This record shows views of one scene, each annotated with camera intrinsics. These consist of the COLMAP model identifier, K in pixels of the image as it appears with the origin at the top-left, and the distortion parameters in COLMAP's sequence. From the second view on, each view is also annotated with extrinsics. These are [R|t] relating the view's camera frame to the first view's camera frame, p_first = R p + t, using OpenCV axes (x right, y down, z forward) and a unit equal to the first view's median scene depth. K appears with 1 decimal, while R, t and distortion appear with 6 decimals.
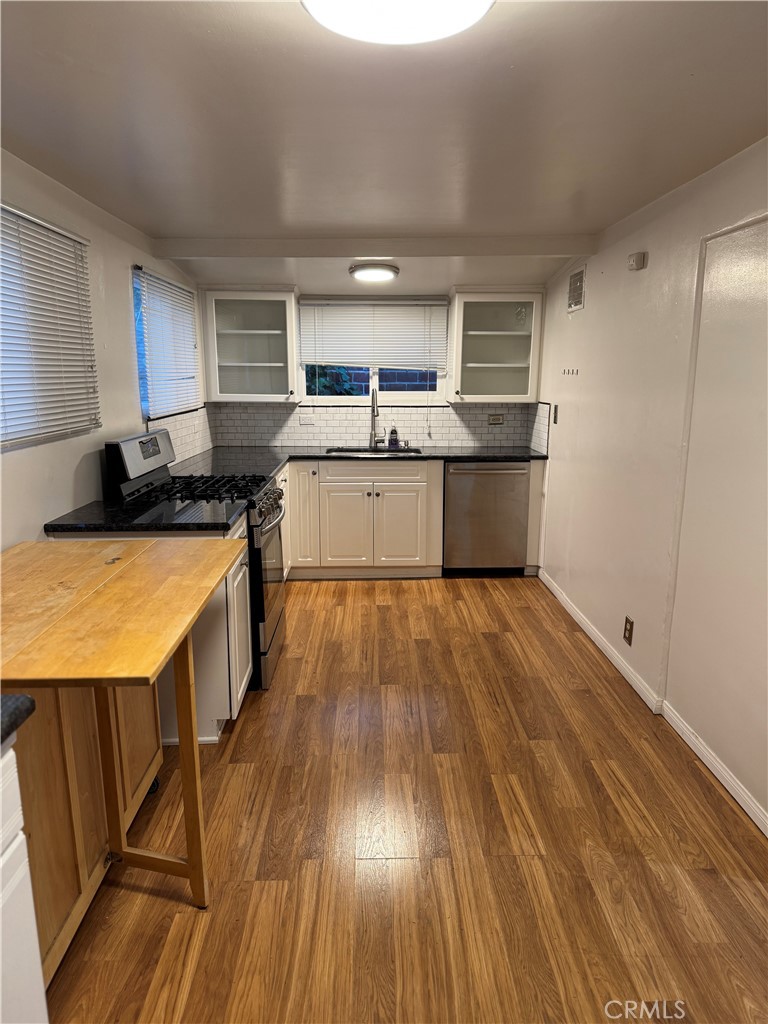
lens RADIAL K [[711.5, 0, 384.0], [0, 711.5, 512.0], [0, 0, 1]] dist [0.151186, -0.251036]
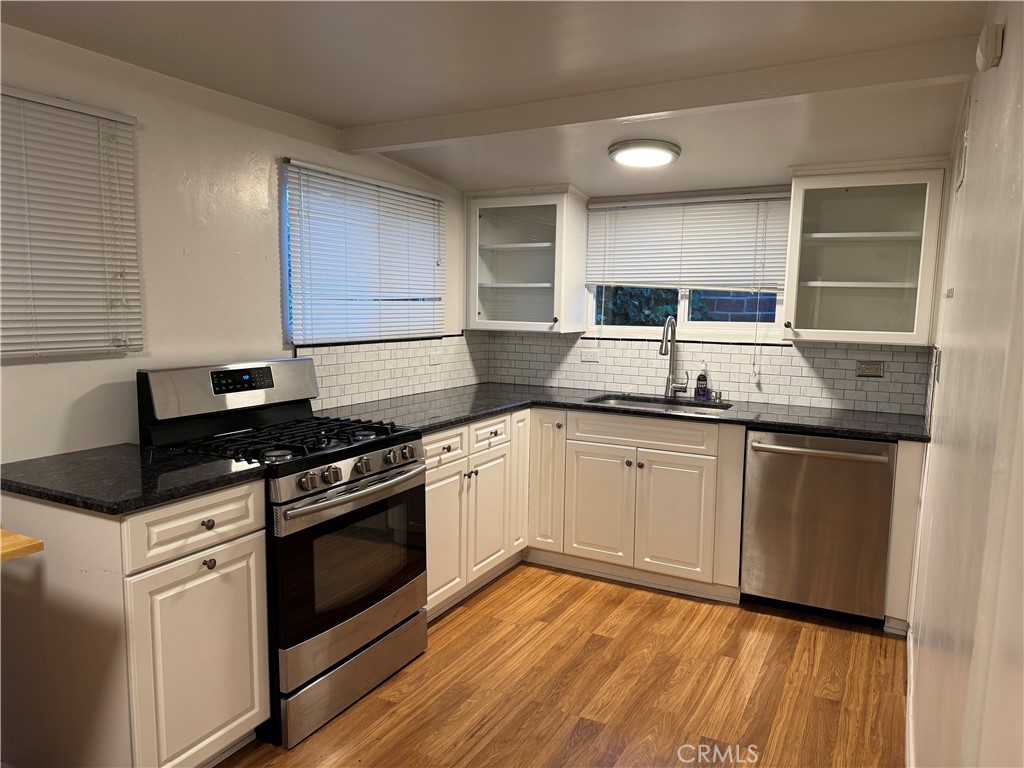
lens RADIAL K [[711.5, 0, 512.0], [0, 711.5, 384.0], [0, 0, 1]] dist [0.151186, -0.251036]
pose [[0.869436, 0.067747, -0.489379, 0.209871], [-0.107784, 0.992703, -0.054065, -0.050048], [0.482145, 0.099753, 0.870394, 0.304930]]
